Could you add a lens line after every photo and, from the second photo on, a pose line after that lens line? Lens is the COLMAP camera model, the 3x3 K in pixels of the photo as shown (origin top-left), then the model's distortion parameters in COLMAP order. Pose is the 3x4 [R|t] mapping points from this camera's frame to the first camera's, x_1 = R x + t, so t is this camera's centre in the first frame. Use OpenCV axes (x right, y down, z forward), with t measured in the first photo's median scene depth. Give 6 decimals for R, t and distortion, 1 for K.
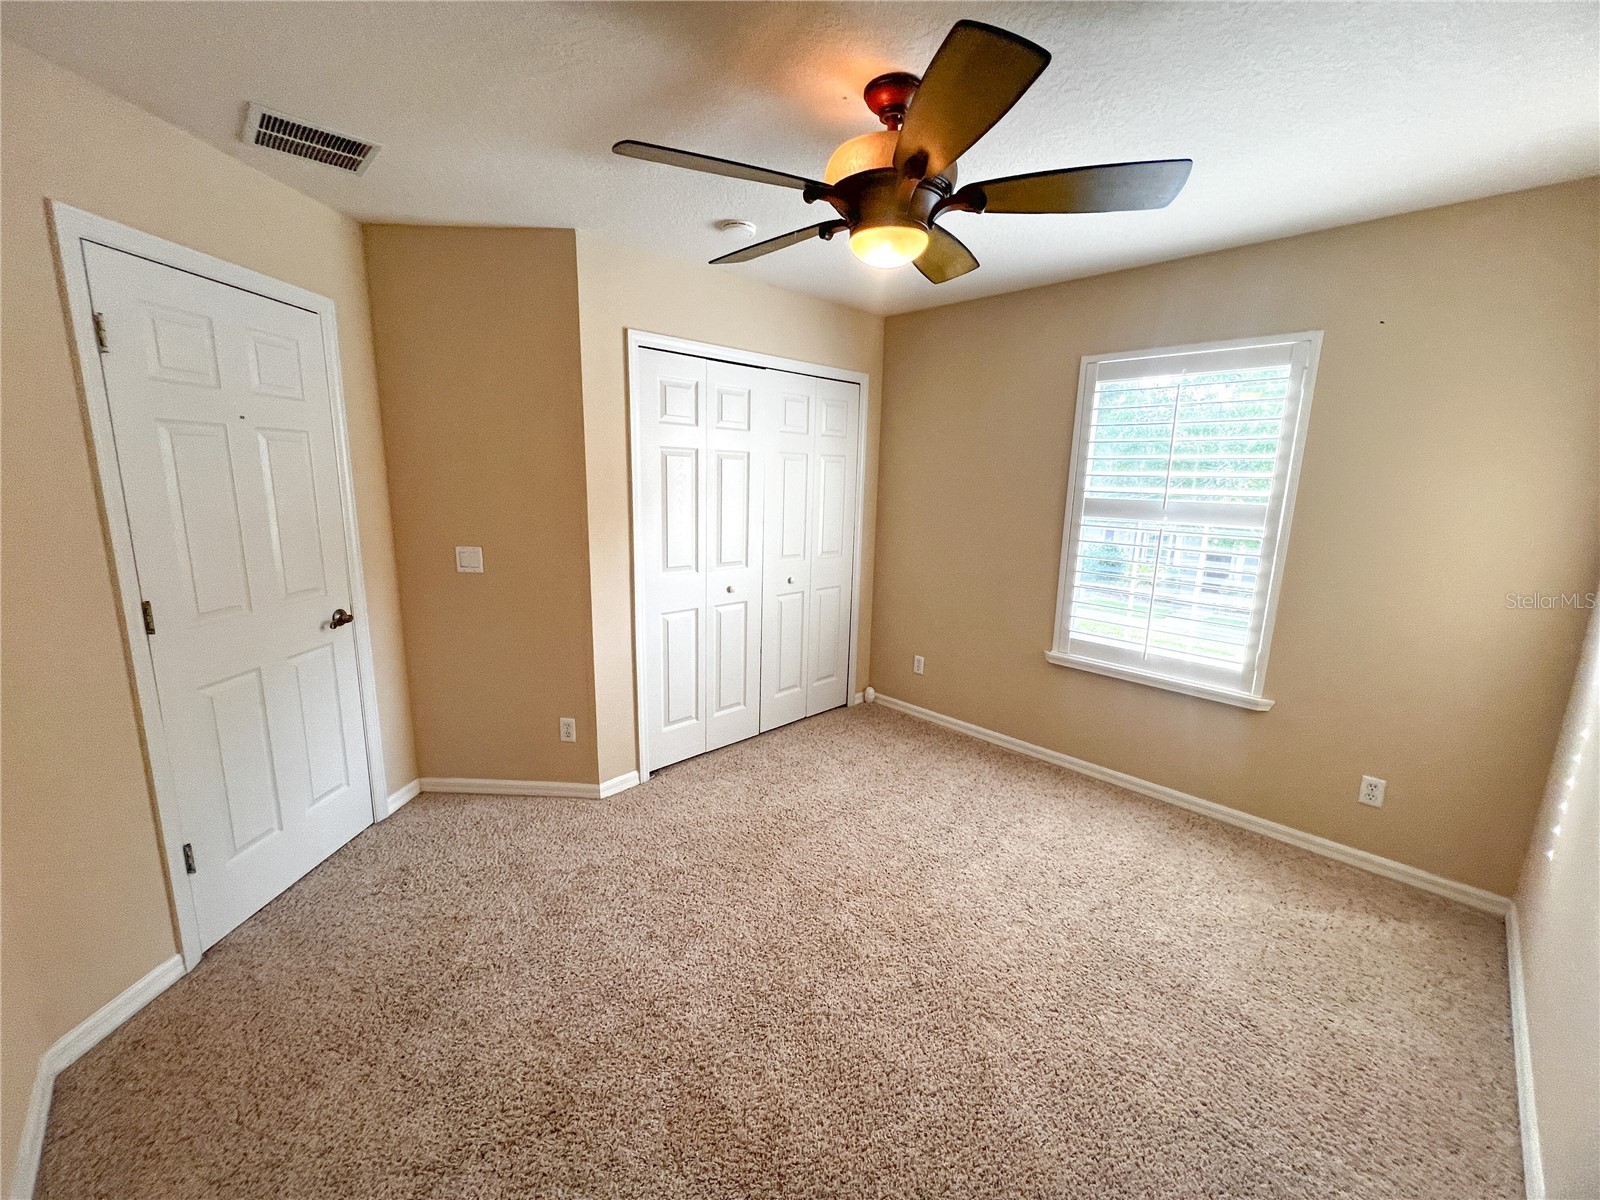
lens RADIAL K [[633.3, 0, 800.0], [0, 633.3, 600.0], [0, 0, 1]] dist [-0.001475, -0.000190]
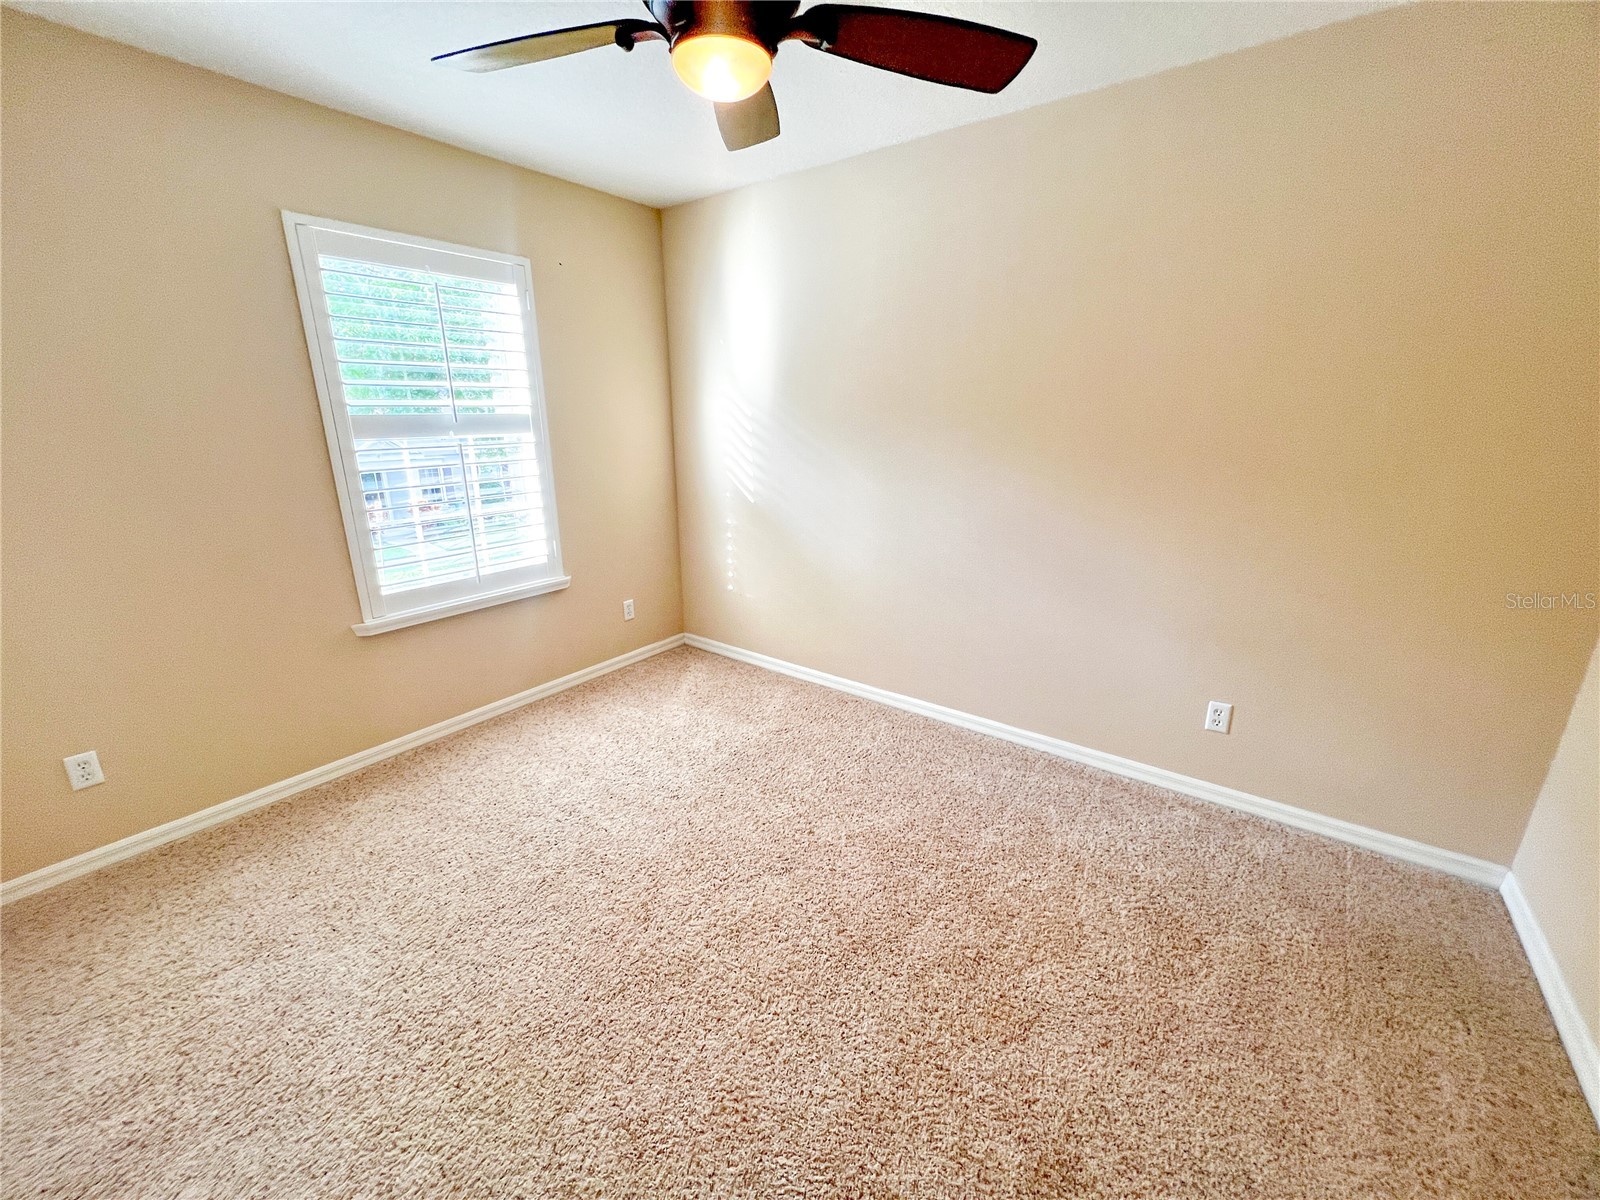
lens RADIAL K [[633.3, 0, 800.0], [0, 633.3, 600.0], [0, 0, 1]] dist [-0.001475, -0.000190]
pose [[-0.150313, -0.307532, 0.939590, -0.453857], [0.191309, 0.923377, 0.332830, -0.112698], [-0.969952, 0.229781, -0.079962, 0.623148]]
